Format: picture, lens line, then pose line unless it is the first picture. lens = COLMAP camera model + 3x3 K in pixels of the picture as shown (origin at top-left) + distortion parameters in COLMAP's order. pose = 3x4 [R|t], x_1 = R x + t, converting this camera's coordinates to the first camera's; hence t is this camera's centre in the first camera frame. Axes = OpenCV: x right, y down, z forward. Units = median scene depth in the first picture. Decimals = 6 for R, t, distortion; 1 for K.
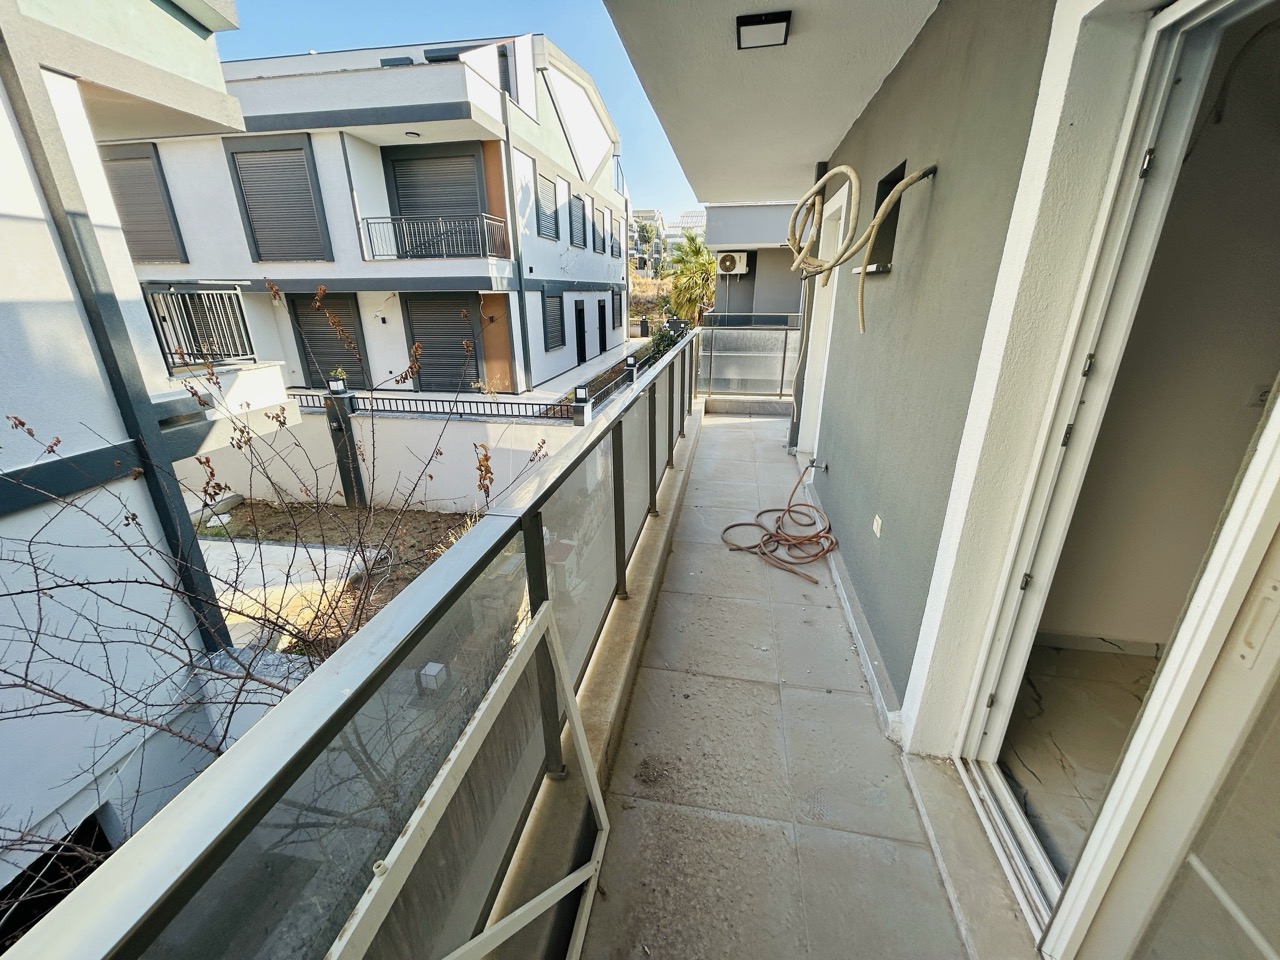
lens RADIAL K [[514.5, 0, 640.0], [0, 514.5, 480.0], [0, 0, 1]] dist [-0.001066, 0.000736]
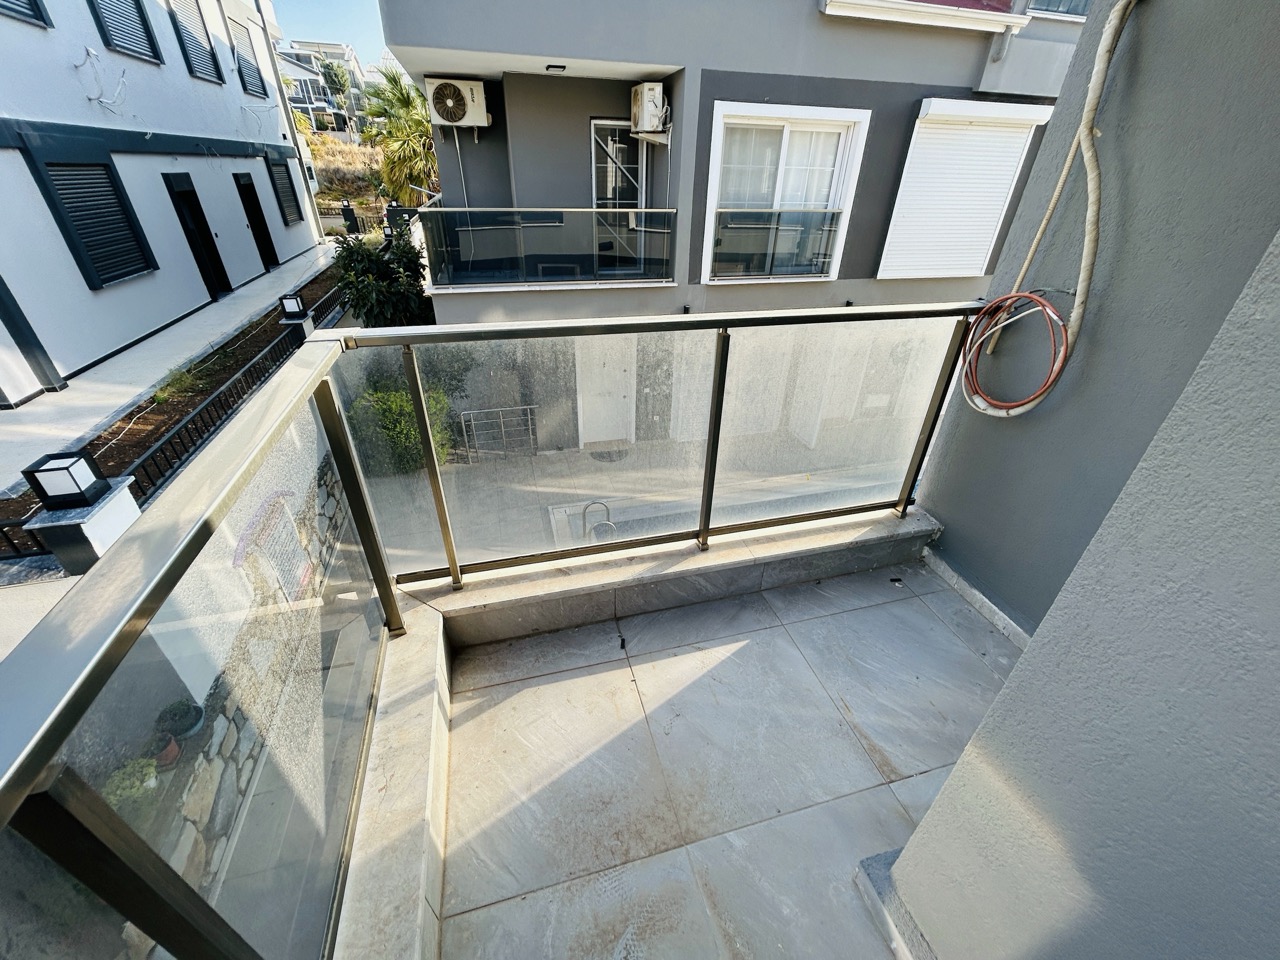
lens RADIAL K [[512.0, 0, 641.0], [0, 512.0, 483.7], [0, 0, 1]] dist [-0.000960, 0.000201]
pose [[0.902188, -0.202524, 0.380843, 0.045296], [0.122517, 0.966874, 0.223930, -0.091045], [-0.413578, -0.155367, 0.897114, 0.255395]]
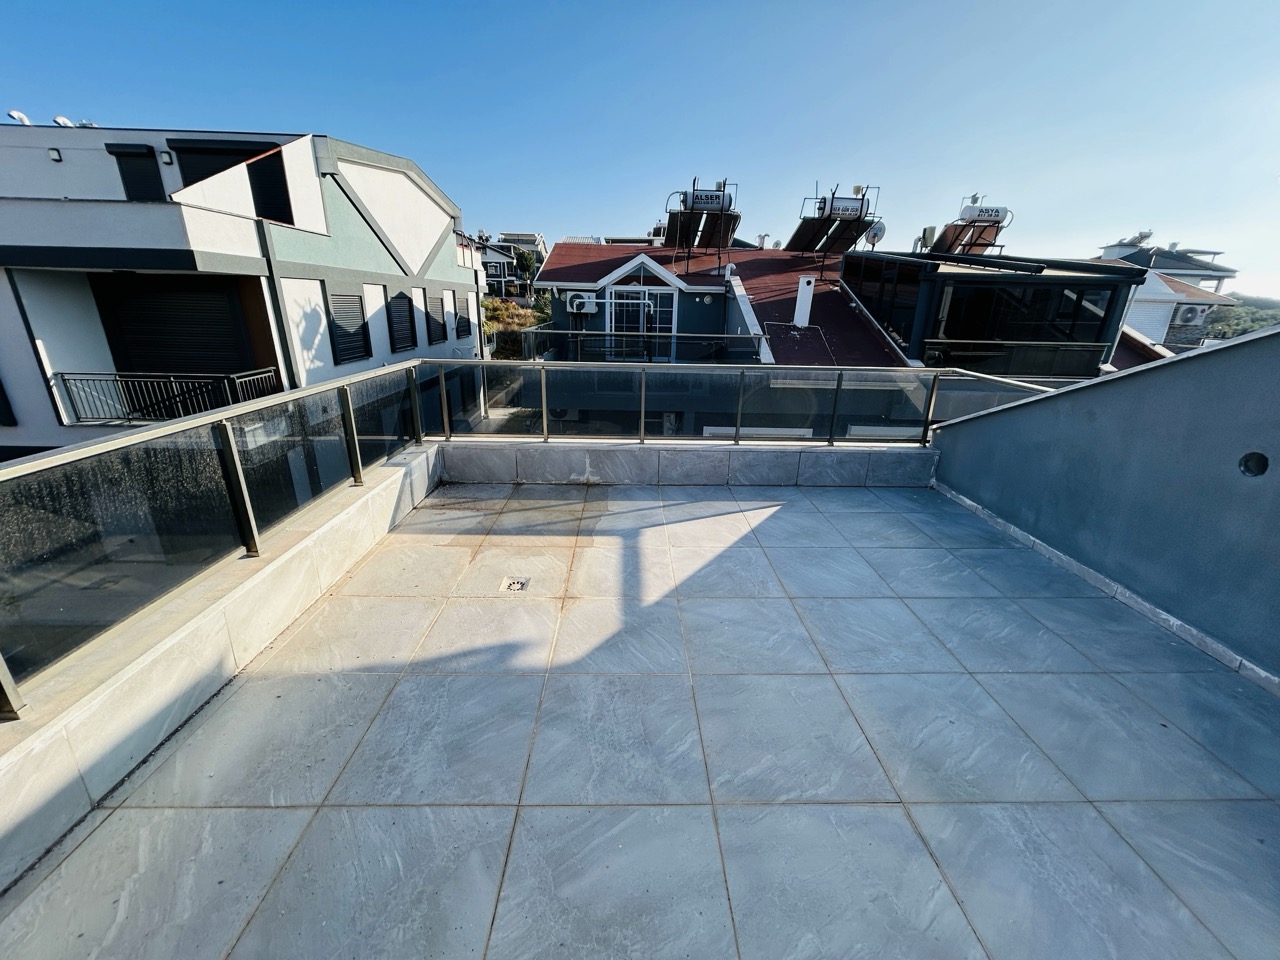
lens RADIAL K [[514.5, 0, 640.0], [0, 514.5, 480.0], [0, 0, 1]] dist [-0.001066, 0.000736]
pose [[0.979805, -0.037019, 0.196500, 0.083983], [0.041055, 0.999021, -0.016507, -0.179306], [-0.195696, 0.024241, 0.980365, 0.059019]]
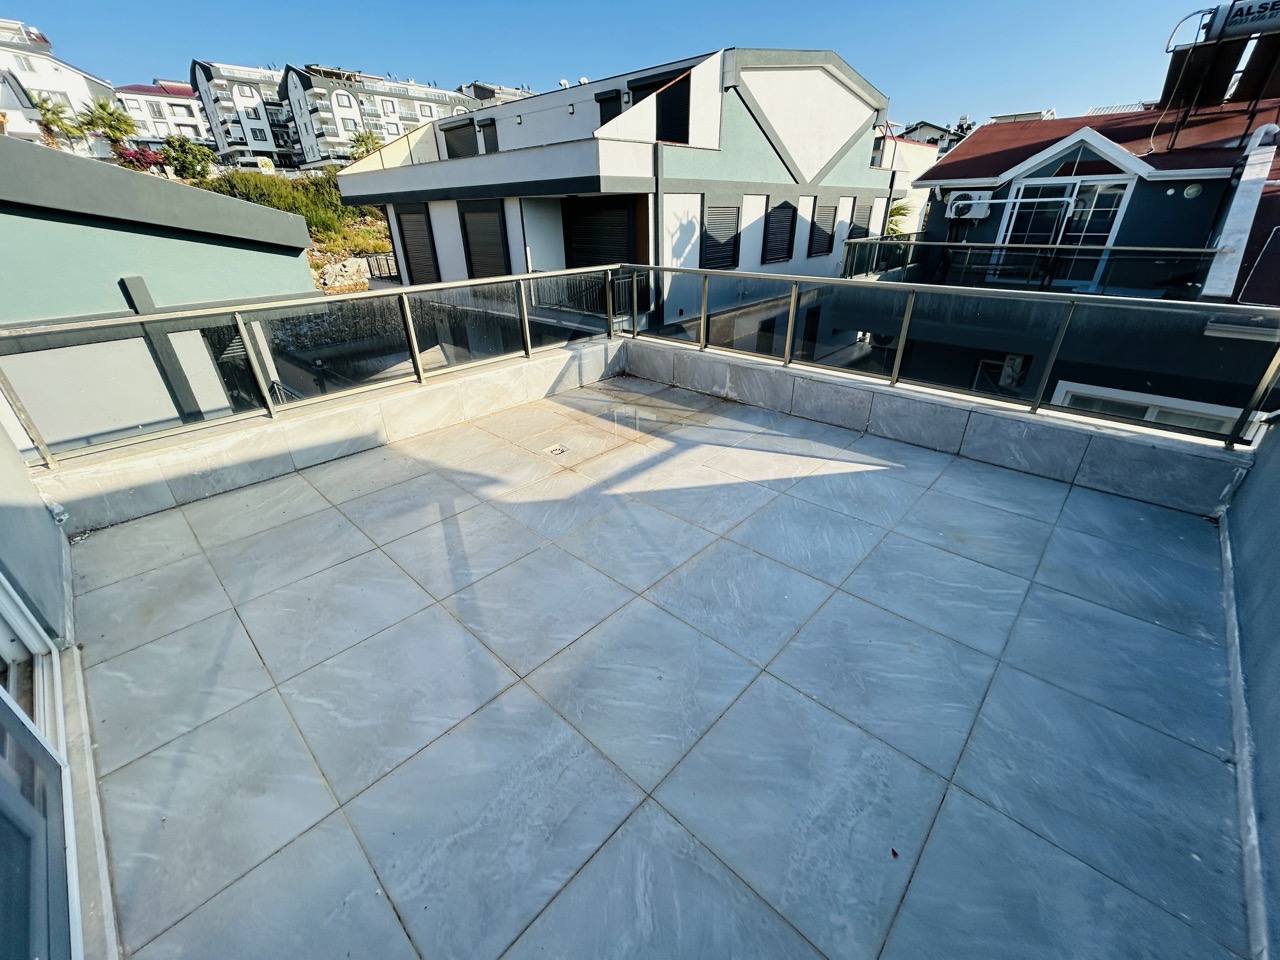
lens RADIAL K [[515.9, 0, 640.0], [0, 515.9, 480.0], [0, 0, 1]] dist [-0.003630, 0.001209]
pose [[0.837726, 0.247350, -0.486861, 0.194772], [-0.179321, 0.966700, 0.182581, -0.182176], [0.515810, -0.065648, 0.854184, 0.067374]]
